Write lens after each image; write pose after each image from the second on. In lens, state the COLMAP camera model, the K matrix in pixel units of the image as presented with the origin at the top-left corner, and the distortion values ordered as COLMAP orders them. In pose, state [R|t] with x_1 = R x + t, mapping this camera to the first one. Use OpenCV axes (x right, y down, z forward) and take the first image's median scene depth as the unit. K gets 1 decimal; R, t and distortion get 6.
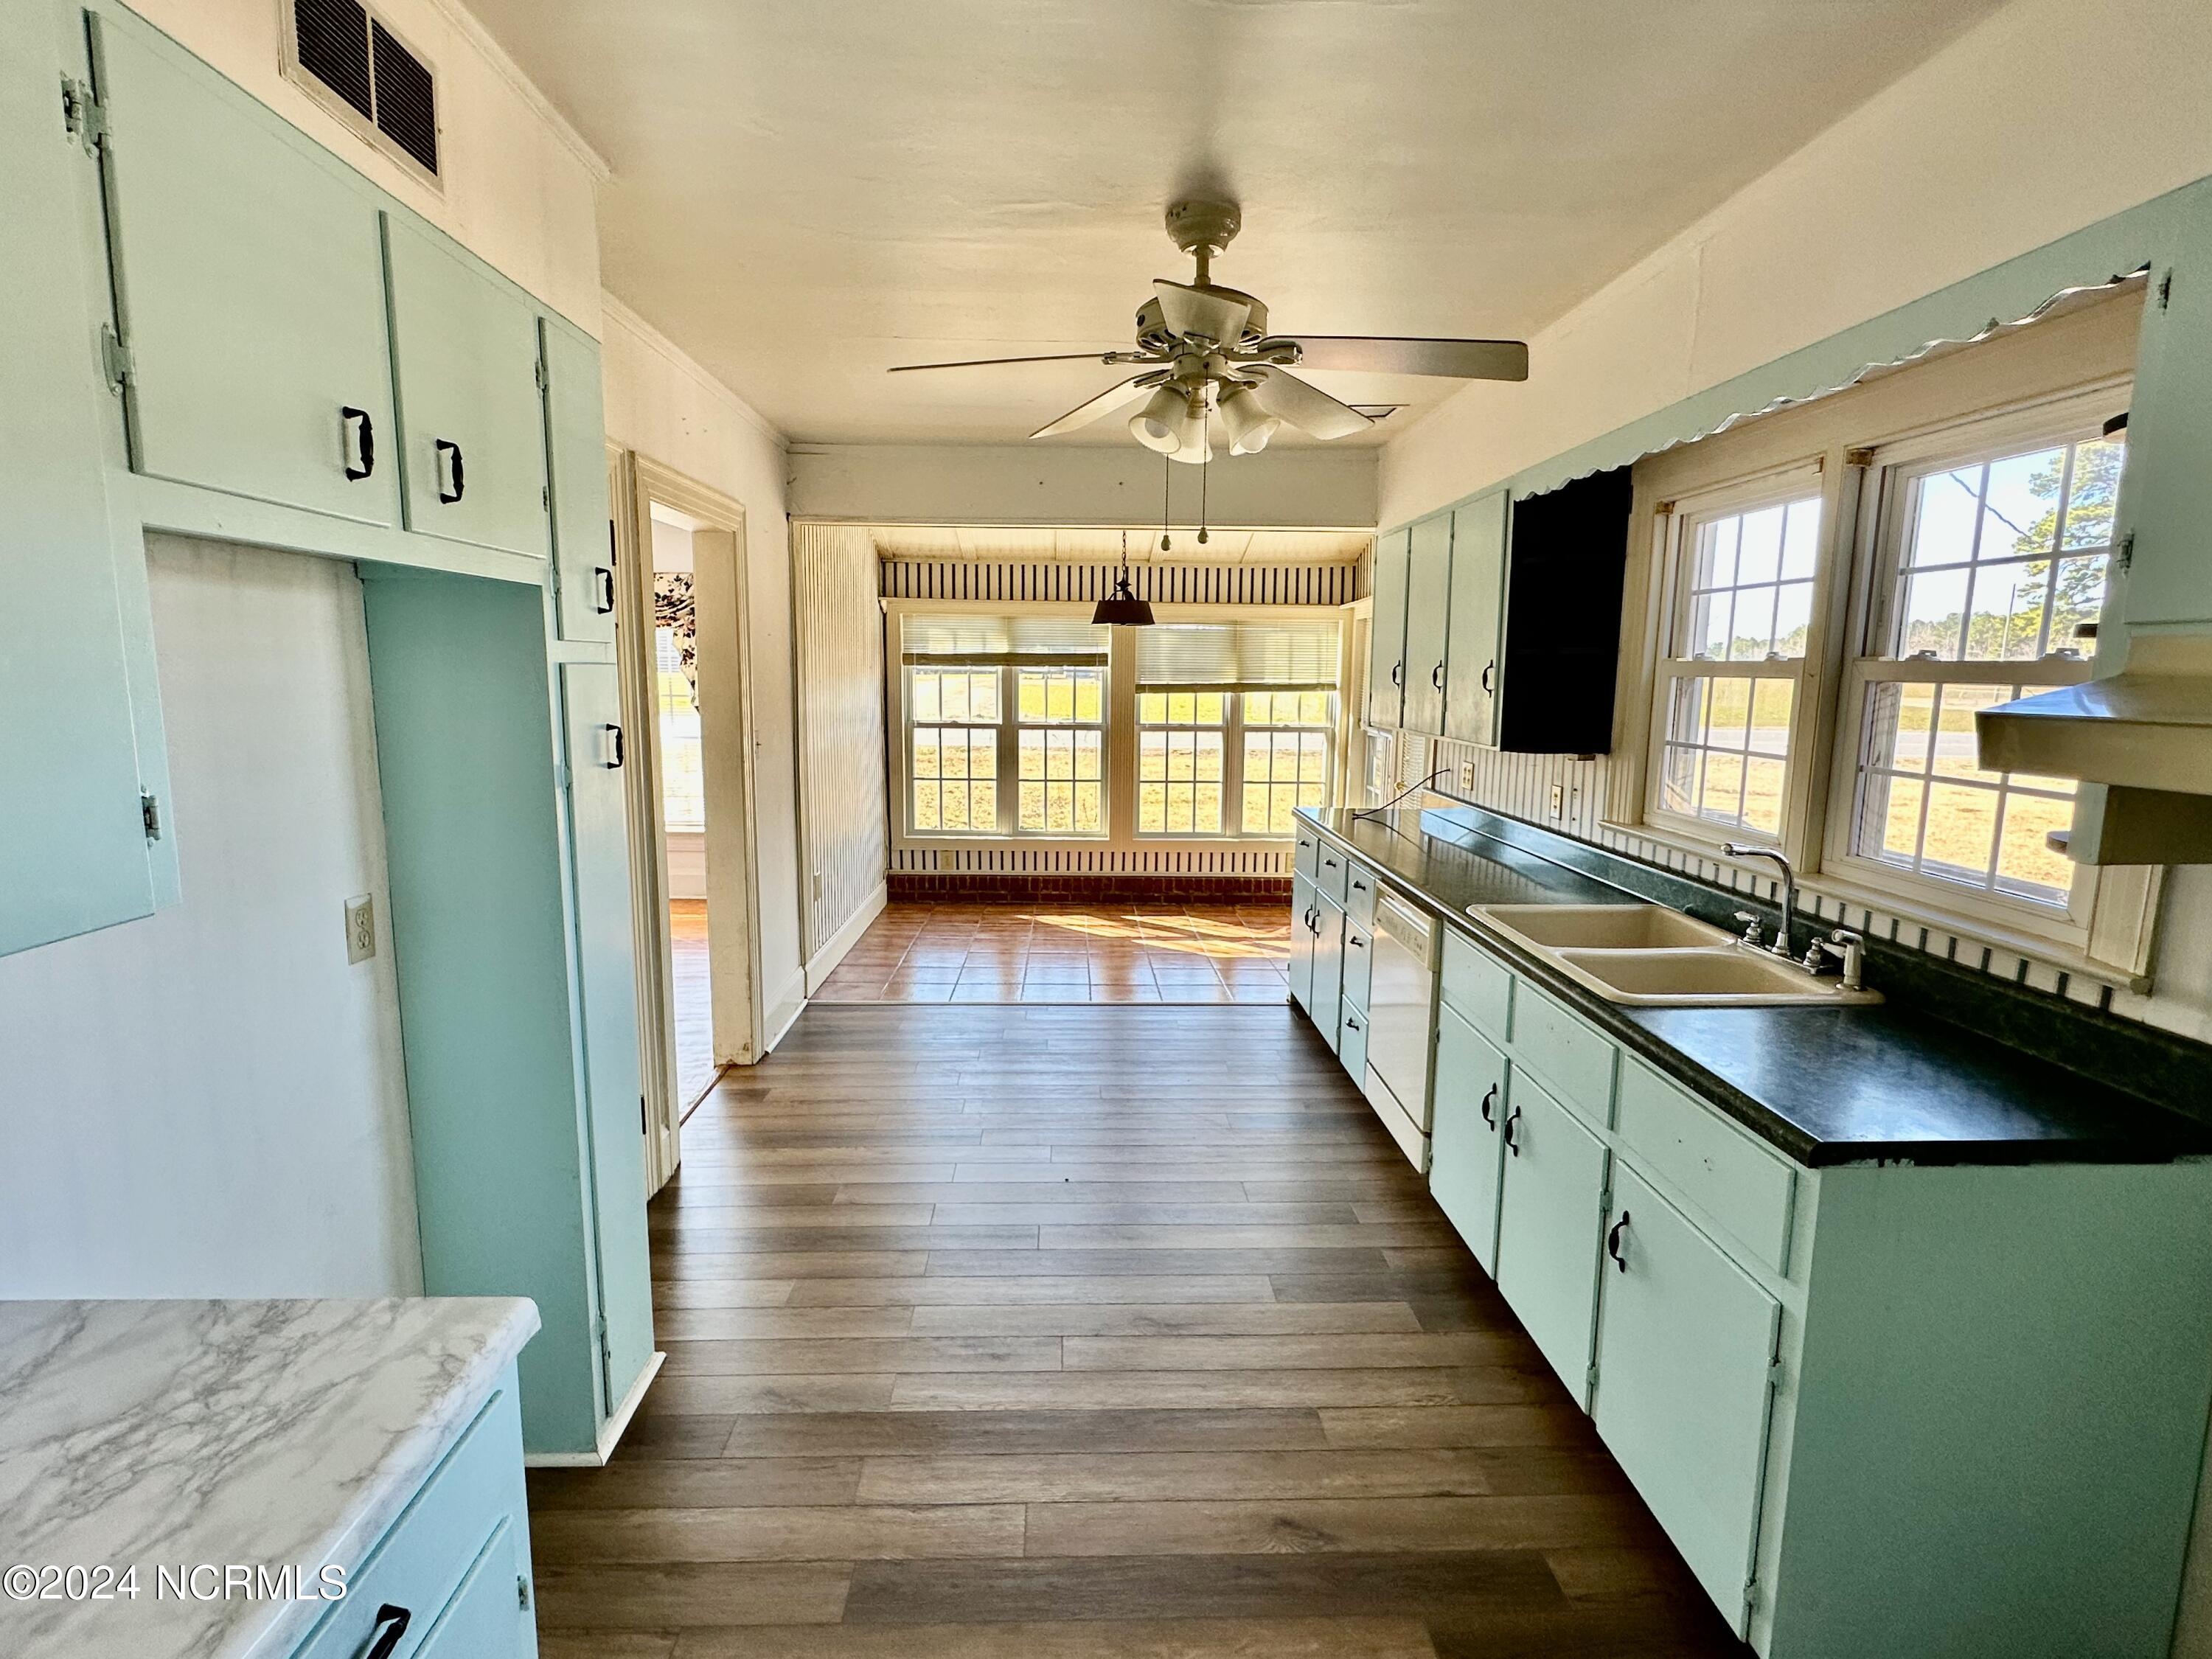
lens RADIAL K [[1085.0, 0, 1103.5], [0, 1085.0, 835.2], [0, 0, 1]] dist [0.000296, 0.000056]
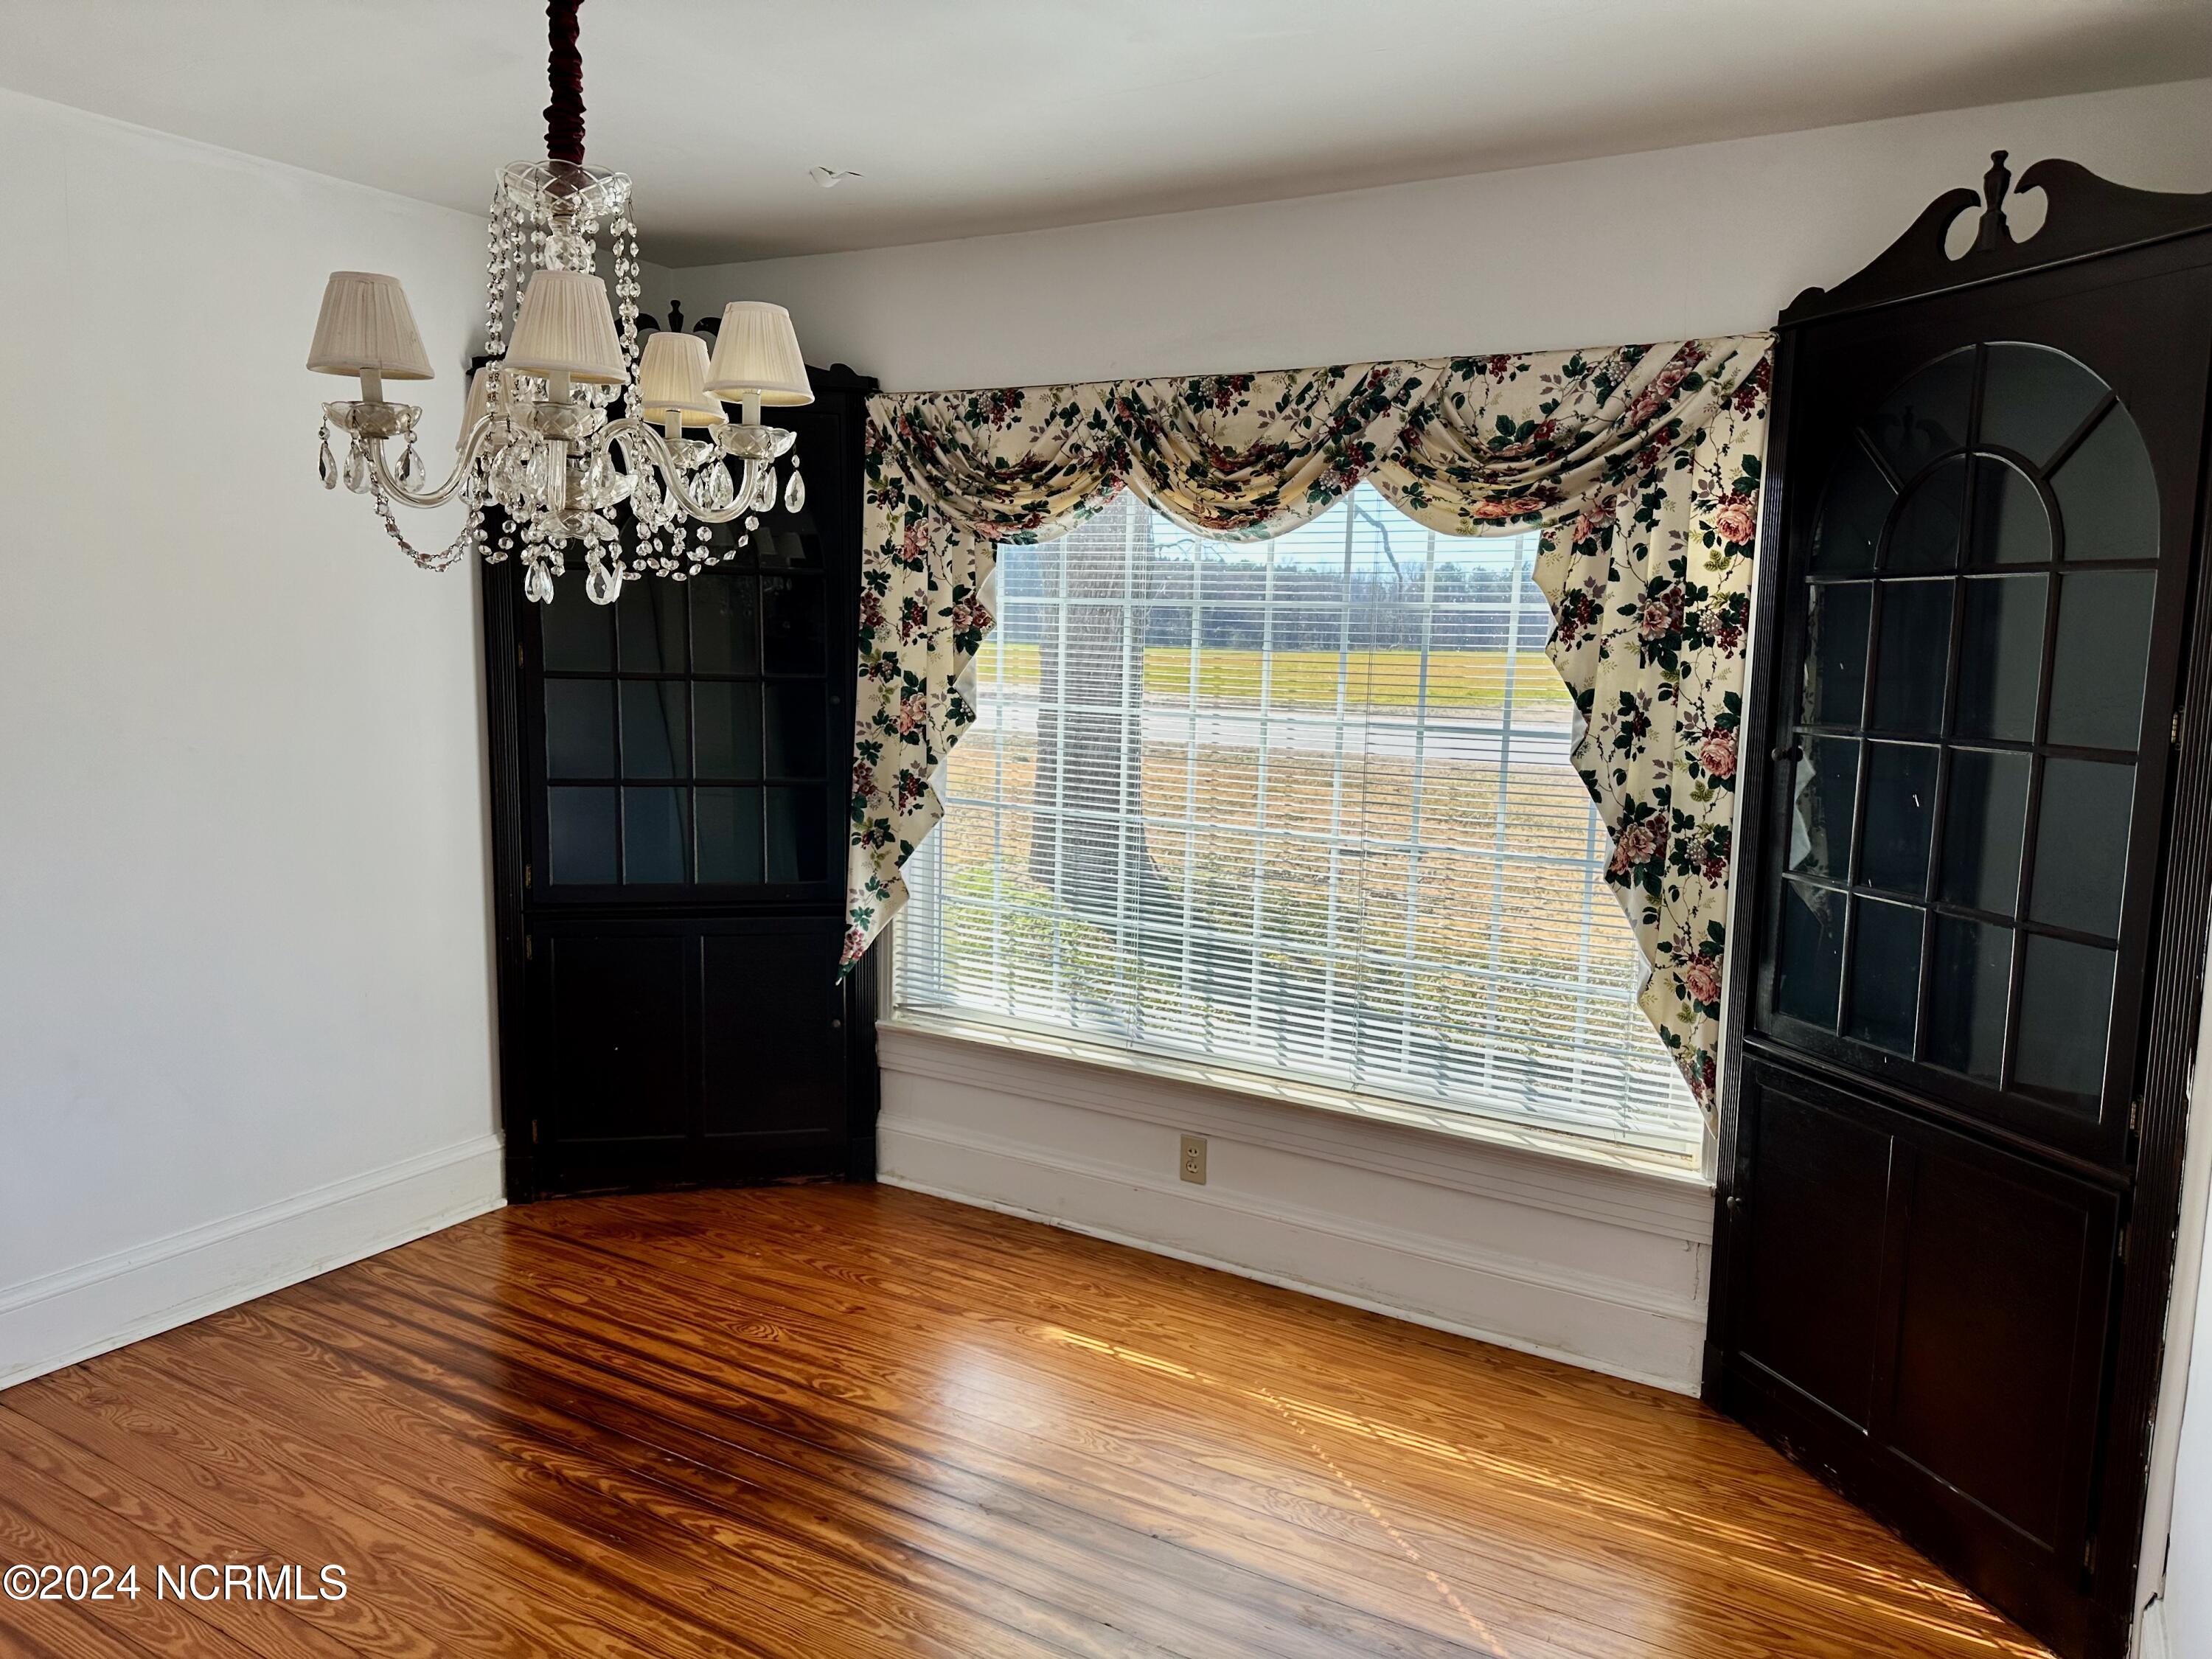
lens RADIAL K [[1548.5, 0, 1105.2], [0, 1548.5, 827.4], [0, 0, 1]] dist [-0.000667, -0.000834]
pose [[0.846048, 0.080109, -0.527053, -0.260347], [-0.088977, 0.995997, 0.008558, -0.095648], [0.525629, 0.039655, 0.849789, 0.553455]]
